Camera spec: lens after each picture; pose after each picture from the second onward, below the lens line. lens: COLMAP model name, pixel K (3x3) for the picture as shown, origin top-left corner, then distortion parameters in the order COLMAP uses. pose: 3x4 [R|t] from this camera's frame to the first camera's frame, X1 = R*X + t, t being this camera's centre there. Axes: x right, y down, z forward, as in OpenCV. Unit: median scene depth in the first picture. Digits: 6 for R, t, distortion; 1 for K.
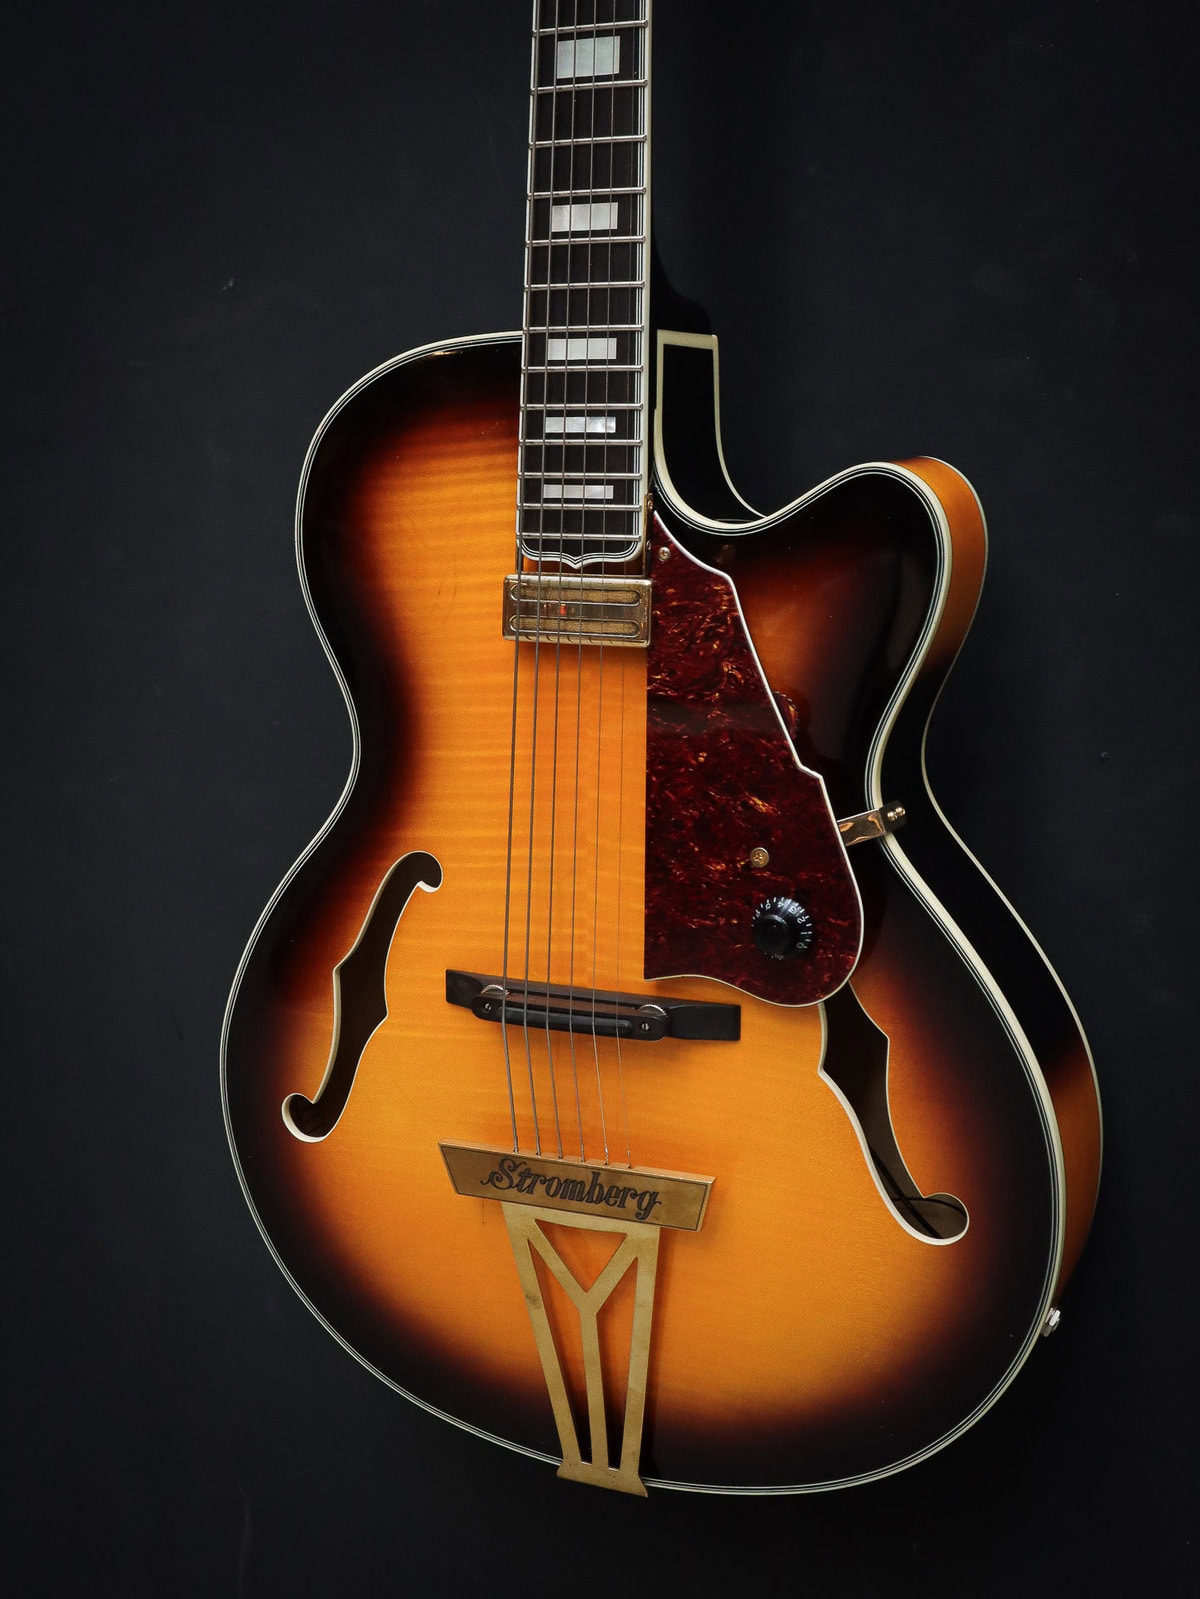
lens RADIAL K [[2022.2, 0, 600.0], [0, 2022.2, 799.5], [0, 0, 1]] dist [0.010036, 0.044454]
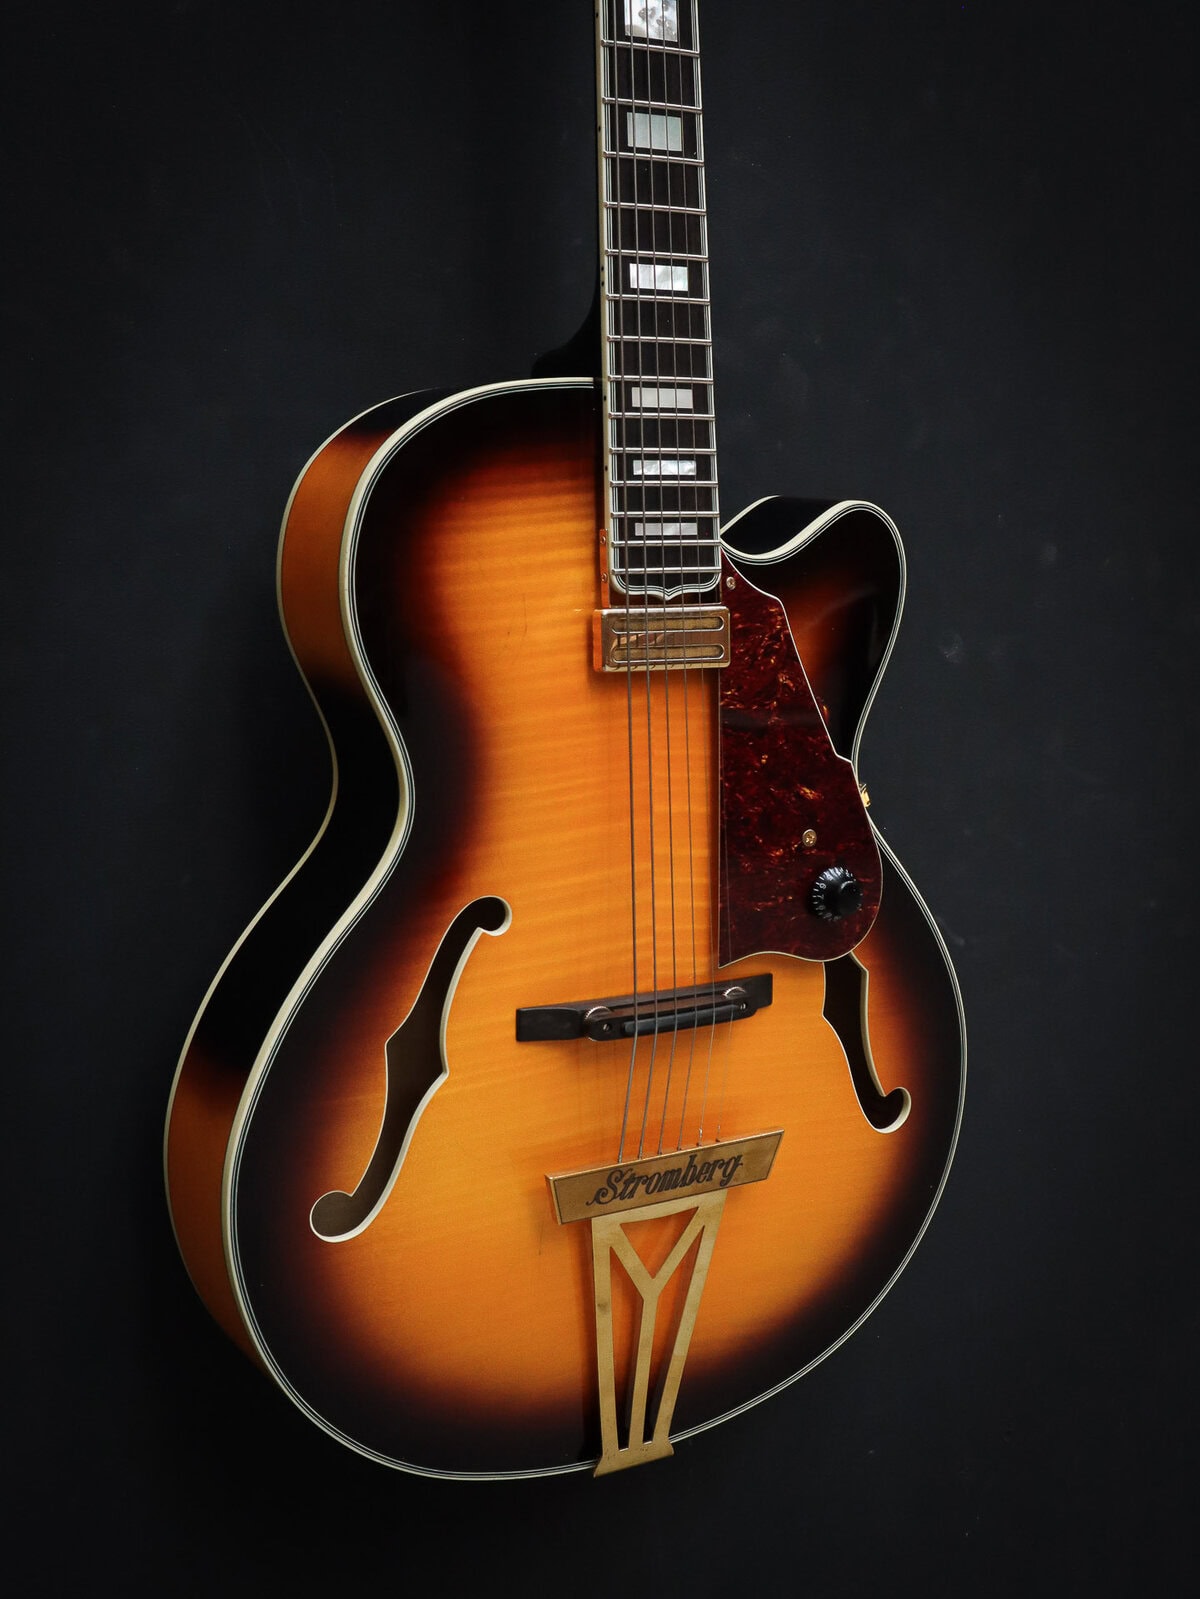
lens RADIAL K [[2057.6, 0, 600.0], [0, 2057.6, 799.5], [0, 0, 1]] dist [0.017501, 0.014729]
pose [[0.571761, -0.120768, 0.811483, -0.939076], [0.140359, 0.988923, 0.048280, -0.066896], [-0.808325, 0.086294, 0.582378, 0.397860]]
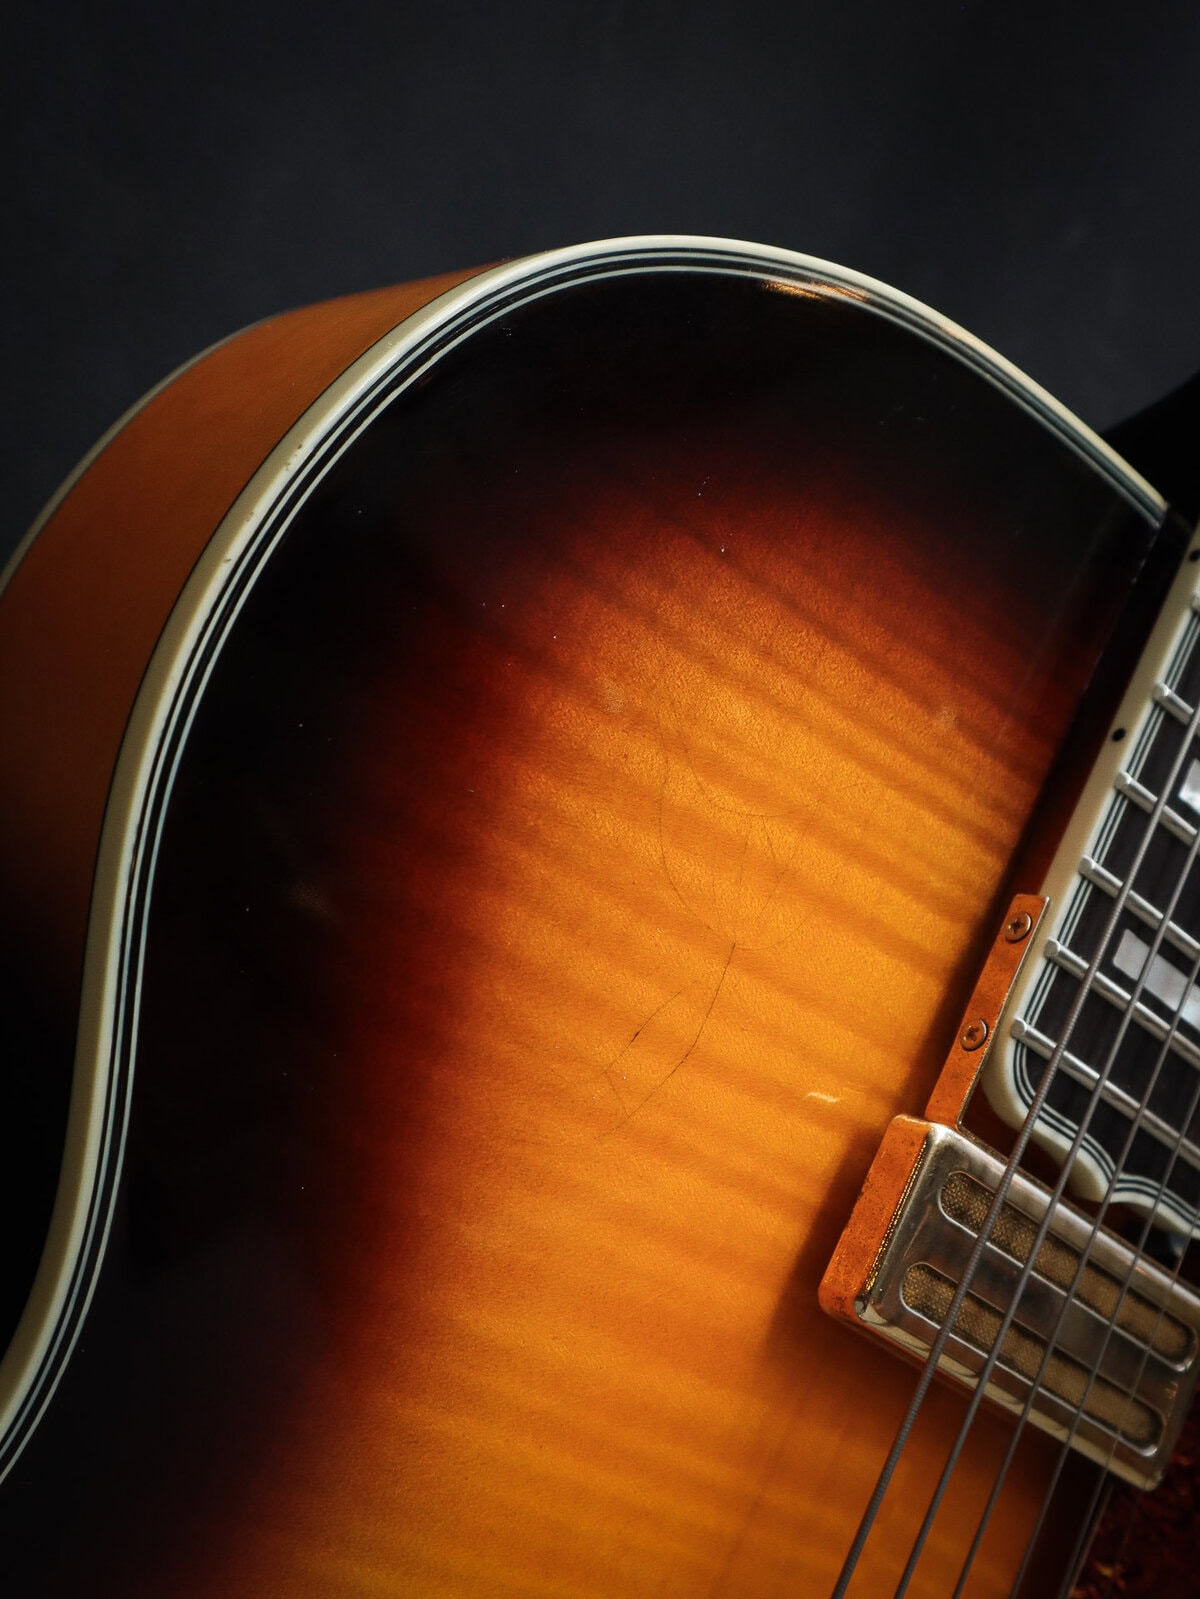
lens RADIAL K [[1917.0, 0, 600.0], [0, 1917.0, 799.5], [0, 0, 1]] dist [0.007776, 0.007125]
pose [[0.400026, 0.408838, 0.820263, -0.333731], [-0.319507, 0.901053, -0.293288, -0.054143], [-0.859008, -0.144757, 0.491072, 0.924590]]
